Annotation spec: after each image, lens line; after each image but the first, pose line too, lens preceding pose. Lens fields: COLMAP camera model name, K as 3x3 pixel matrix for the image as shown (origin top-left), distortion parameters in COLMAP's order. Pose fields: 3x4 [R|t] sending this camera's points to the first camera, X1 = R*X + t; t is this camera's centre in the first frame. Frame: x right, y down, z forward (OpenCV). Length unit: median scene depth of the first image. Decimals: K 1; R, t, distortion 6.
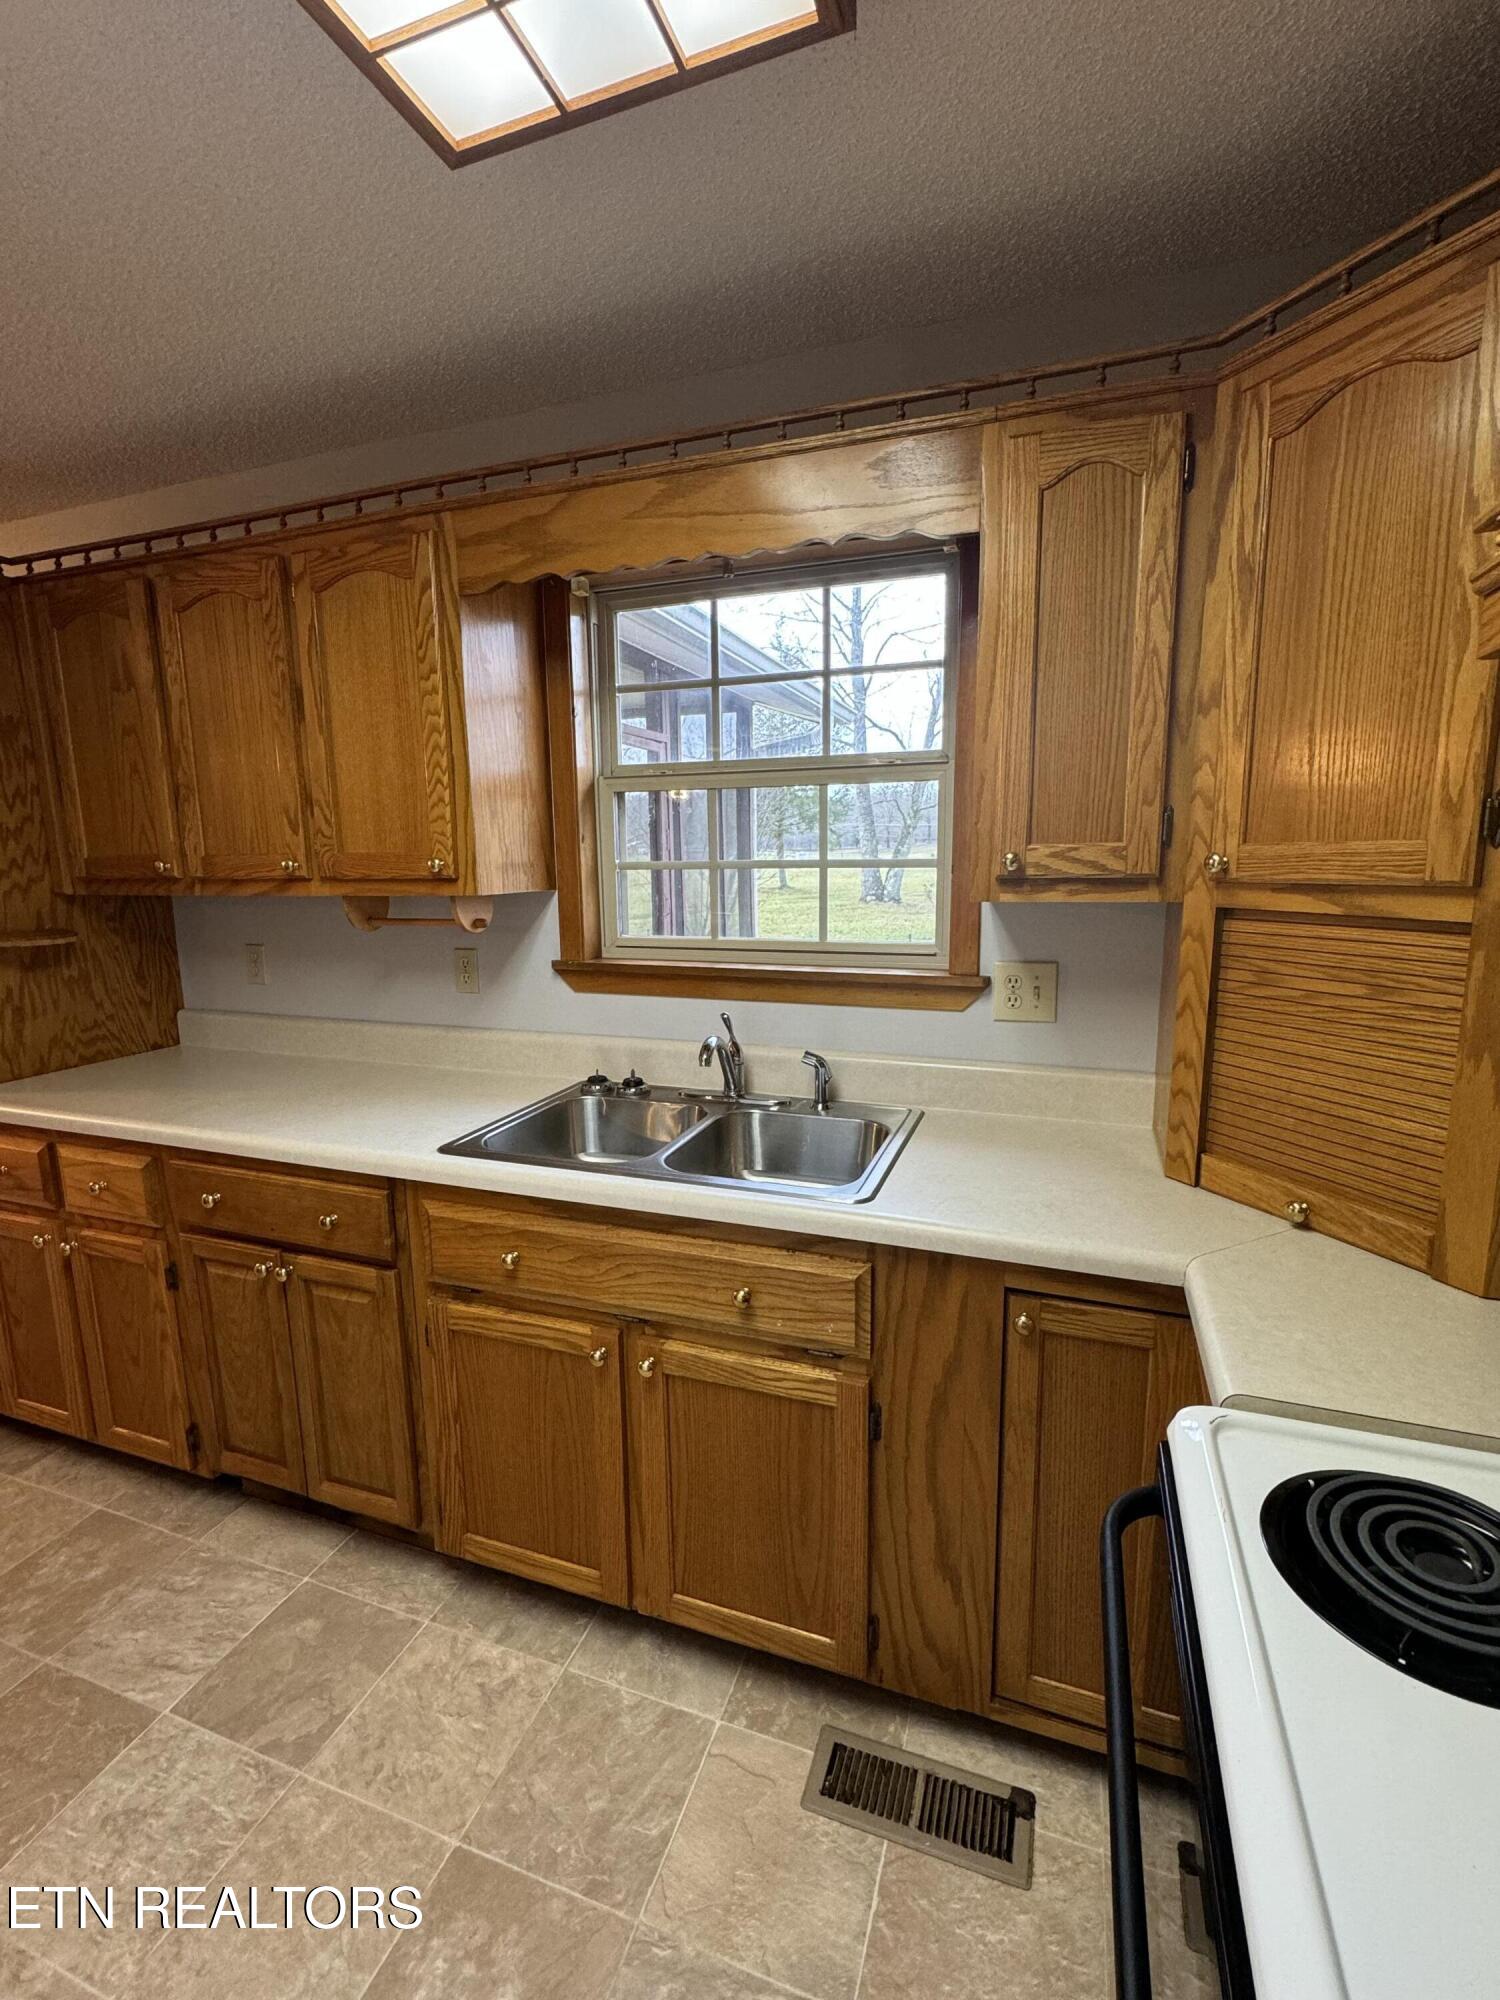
lens RADIAL K [[887.7, 0, 749.7], [0, 887.7, 1004.8], [0, 0, 1]] dist [0.000304, -0.000393]
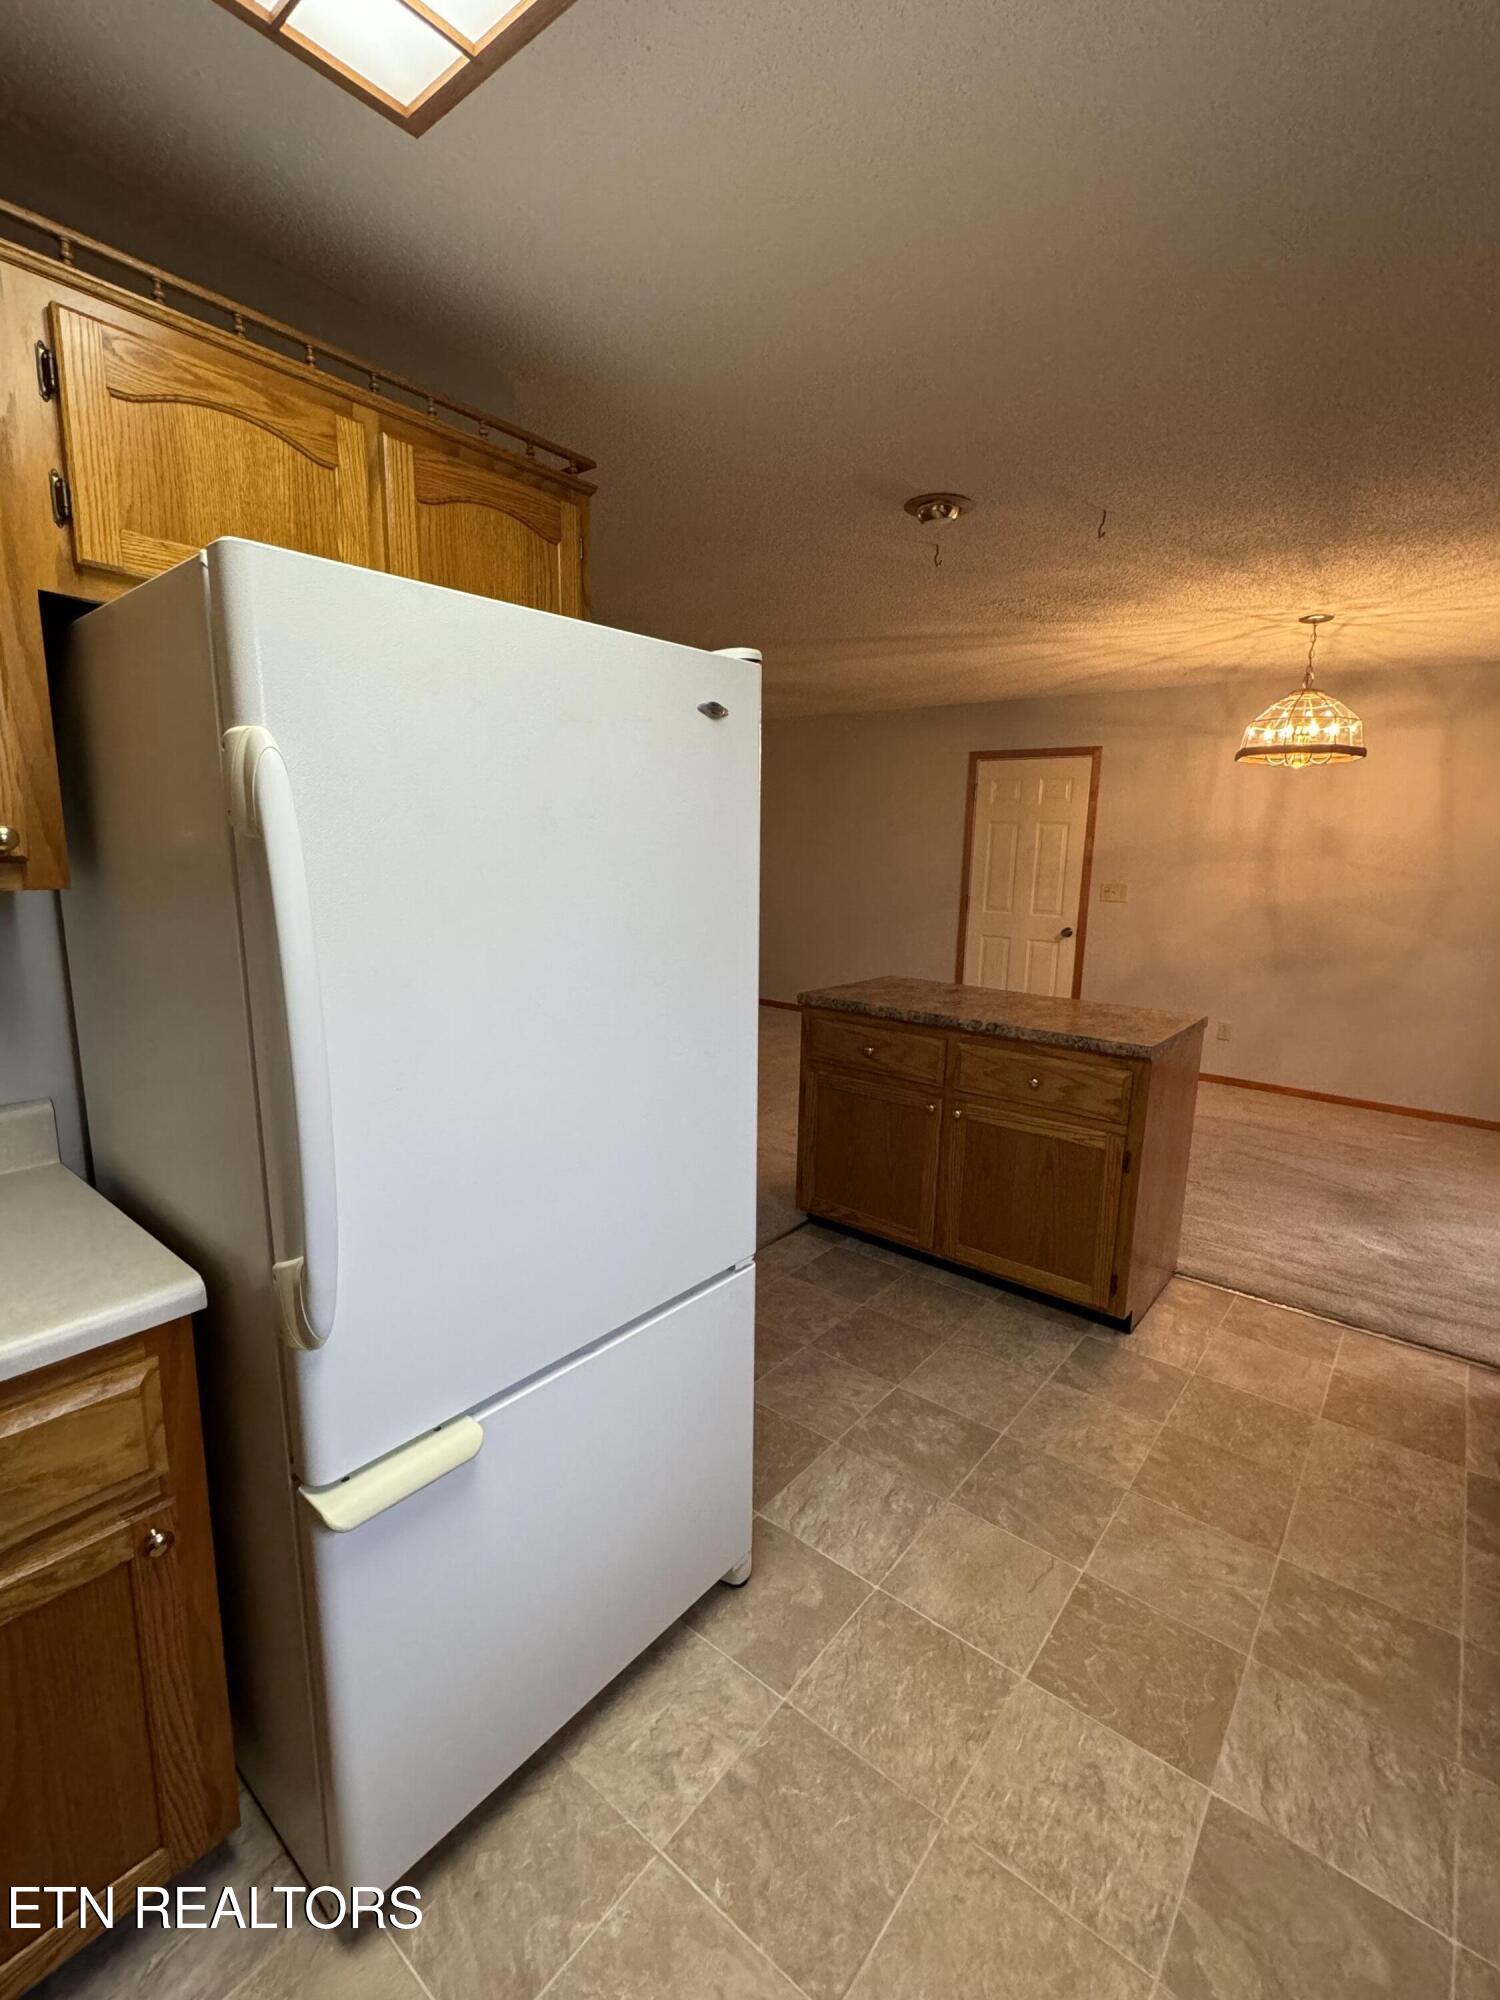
lens RADIAL K [[888.5, 0, 757.8], [0, 888.5, 1000.4], [0, 0, 1]] dist [-0.000964, 0.000868]
pose [[-0.323178, 0.170264, -0.930895, 0.176627], [-0.175485, 0.955839, 0.235749, -0.096407], [0.929925, 0.239547, -0.279028, 0.556633]]
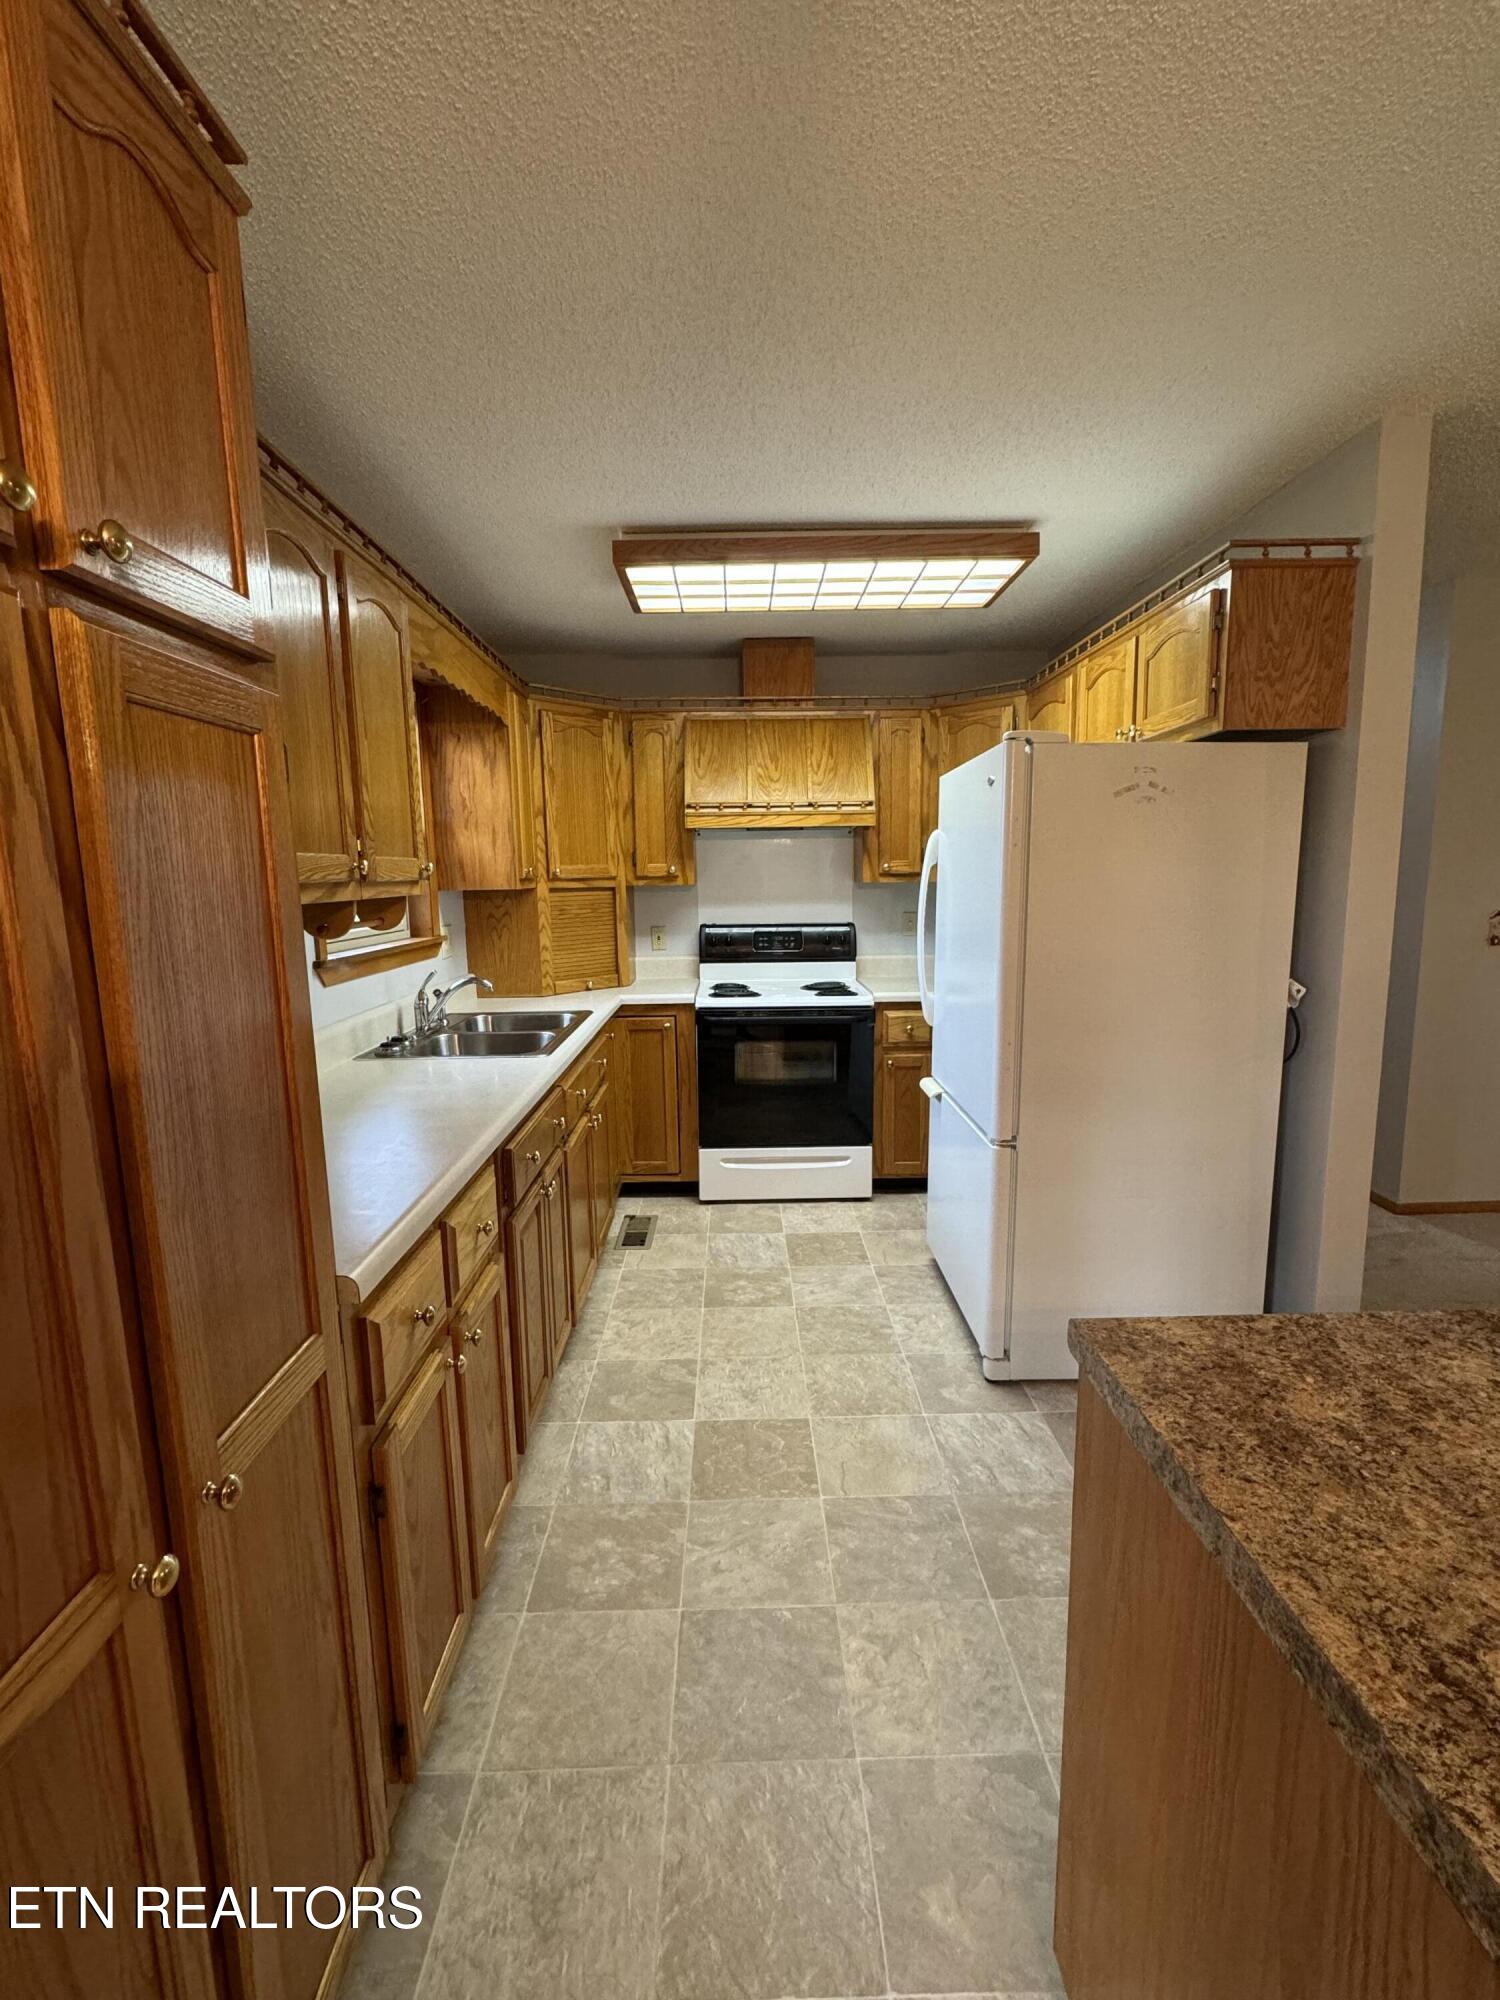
lens RADIAL K [[887.7, 0, 749.7], [0, 887.7, 1004.8], [0, 0, 1]] dist [0.000304, -0.000393]
pose [[-0.357848, -0.122181, 0.925752, -1.777888], [0.170798, 0.966113, 0.193530, -0.146100], [-0.918026, 0.227371, -0.324854, 1.101056]]
